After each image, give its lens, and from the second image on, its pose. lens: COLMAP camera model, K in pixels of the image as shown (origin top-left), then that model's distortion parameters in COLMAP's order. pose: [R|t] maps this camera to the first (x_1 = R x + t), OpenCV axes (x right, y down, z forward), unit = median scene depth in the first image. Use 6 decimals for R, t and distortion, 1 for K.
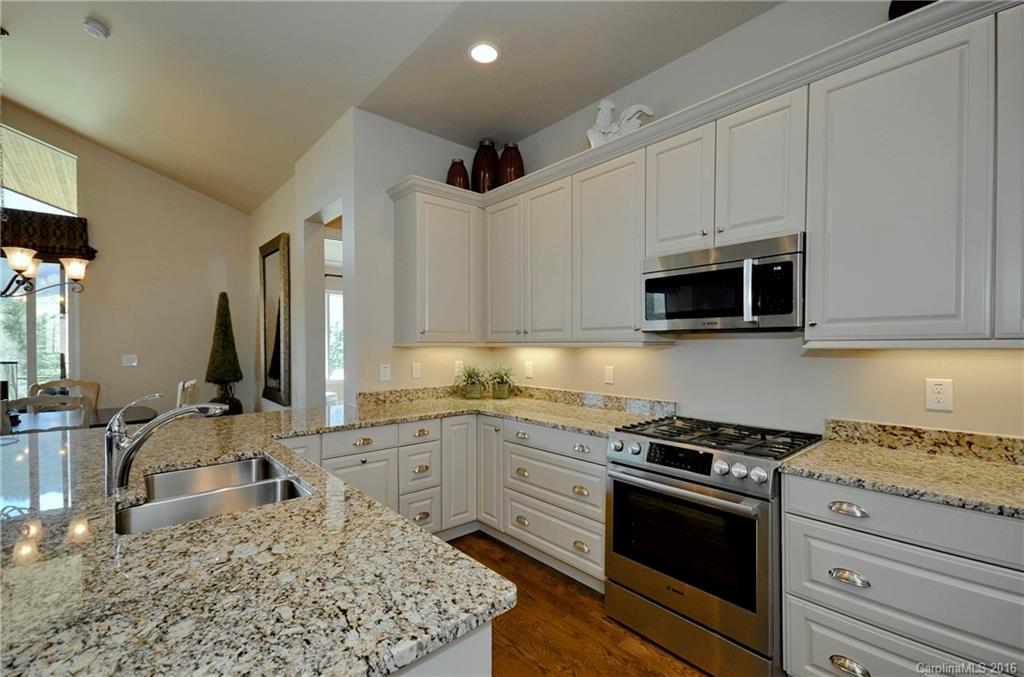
lens RADIAL K [[445.1, 0, 510.2], [0, 445.1, 356.9], [0, 0, 1]] dist [0.026578, -0.014339]
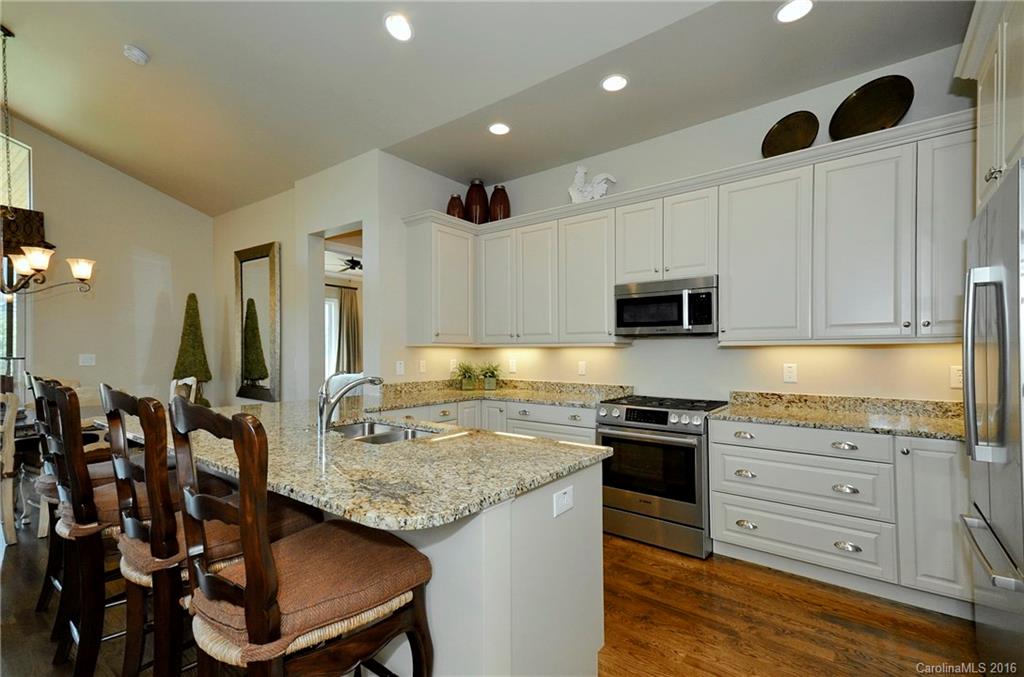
lens RADIAL K [[455.2, 0, 515.8], [0, 455.2, 352.2], [0, 0, 1]] dist [0.028254, 0.000373]
pose [[0.980438, 0.005861, 0.196741, -0.264101], [-0.000244, 0.999592, -0.028558, 0.034485], [-0.196828, 0.027951, 0.980039, -0.325143]]
